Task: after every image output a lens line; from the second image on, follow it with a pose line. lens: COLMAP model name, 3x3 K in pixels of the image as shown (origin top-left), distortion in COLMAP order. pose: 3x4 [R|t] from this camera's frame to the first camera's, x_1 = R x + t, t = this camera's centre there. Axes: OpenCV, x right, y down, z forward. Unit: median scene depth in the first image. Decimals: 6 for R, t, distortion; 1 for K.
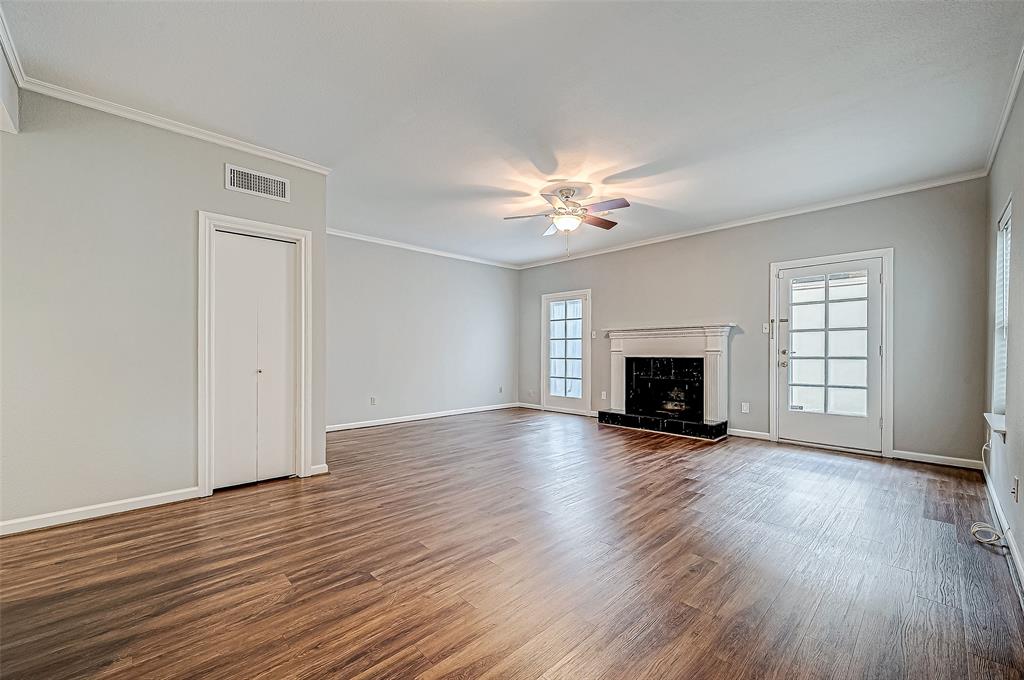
lens RADIAL K [[430.3, 0, 514.0], [0, 430.3, 346.0], [0, 0, 1]] dist [-0.002140, -0.000505]
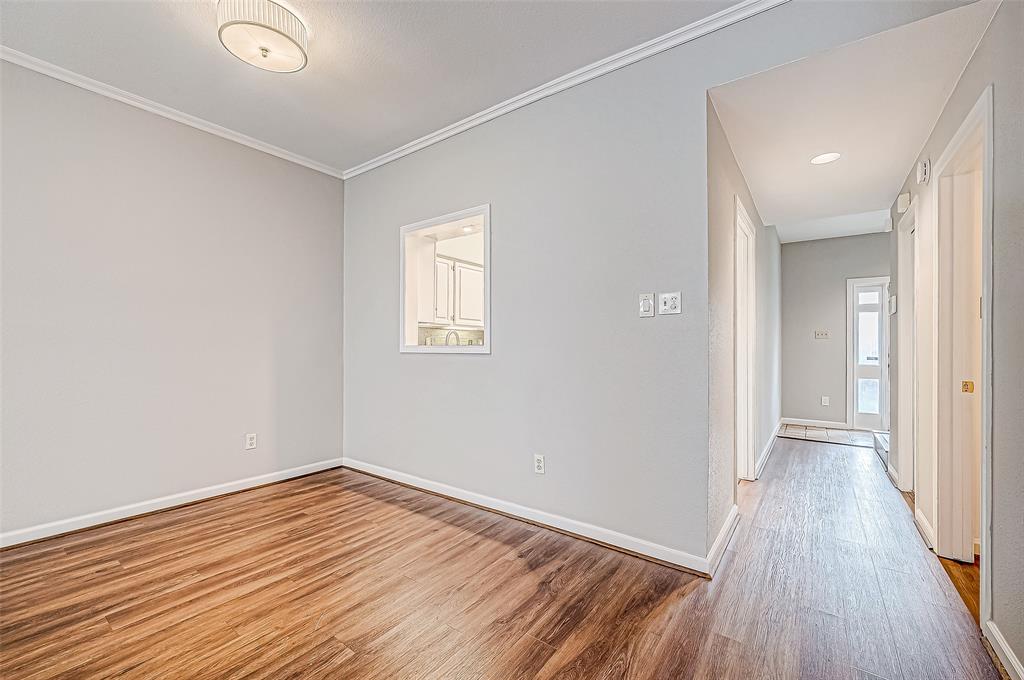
lens RADIAL K [[430.3, 0, 514.0], [0, 430.3, 346.0], [0, 0, 1]] dist [-0.002140, -0.000505]
pose [[-0.985539, -0.010122, -0.169148, -0.483035], [-0.008833, 0.999926, -0.008374, 0.013349], [0.169220, -0.006758, -0.985555, 1.805888]]
